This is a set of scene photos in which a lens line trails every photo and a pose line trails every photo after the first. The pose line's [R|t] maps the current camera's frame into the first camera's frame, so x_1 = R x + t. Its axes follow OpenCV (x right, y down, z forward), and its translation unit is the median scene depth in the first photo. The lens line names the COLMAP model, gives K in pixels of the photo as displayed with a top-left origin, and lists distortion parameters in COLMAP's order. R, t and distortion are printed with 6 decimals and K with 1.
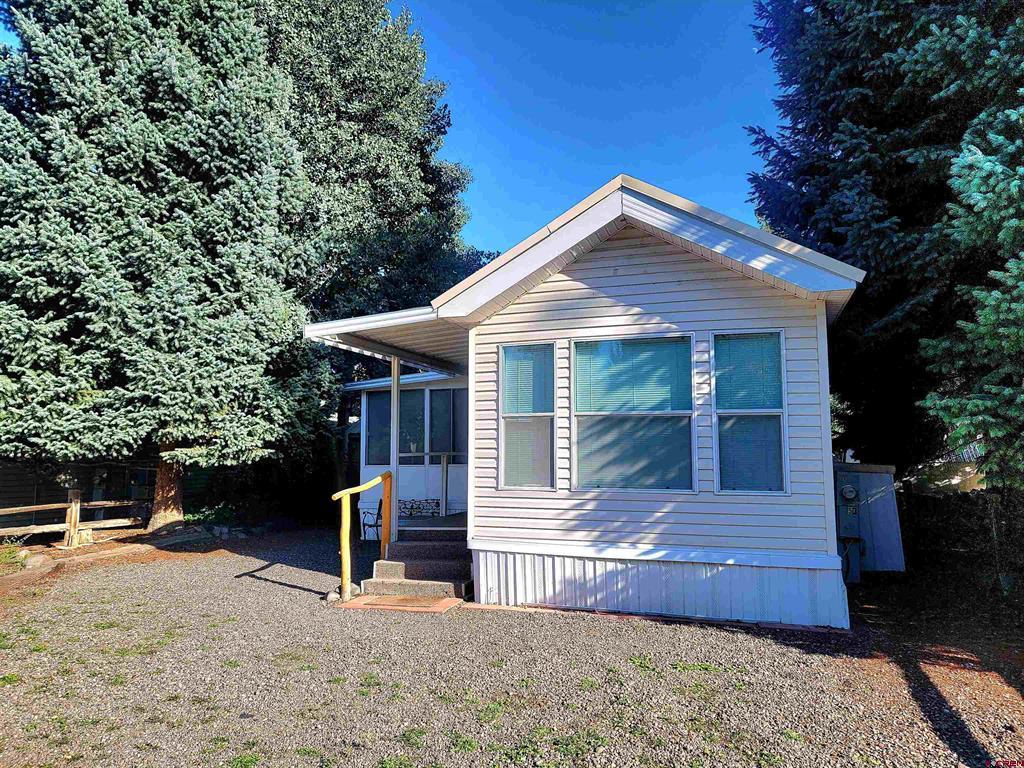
lens RADIAL K [[717.2, 0, 511.6], [0, 717.2, 383.6], [0, 0, 1]] dist [0.055043, -0.005238]
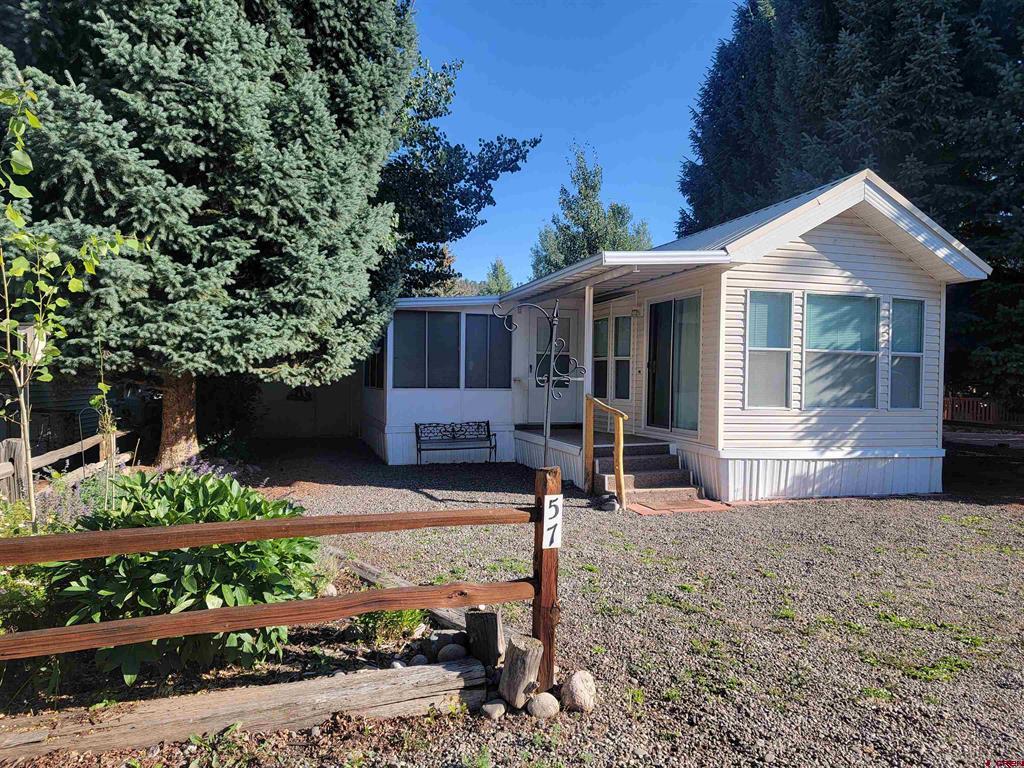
lens RADIAL K [[717.2, 0, 511.8], [0, 717.2, 385.9], [0, 0, 1]] dist [0.055043, -0.005238]
pose [[0.807931, 0.010517, 0.589184, -1.111059], [-0.073089, 0.993909, 0.082483, 0.037763], [-0.584727, -0.109704, 0.803778, 0.262613]]
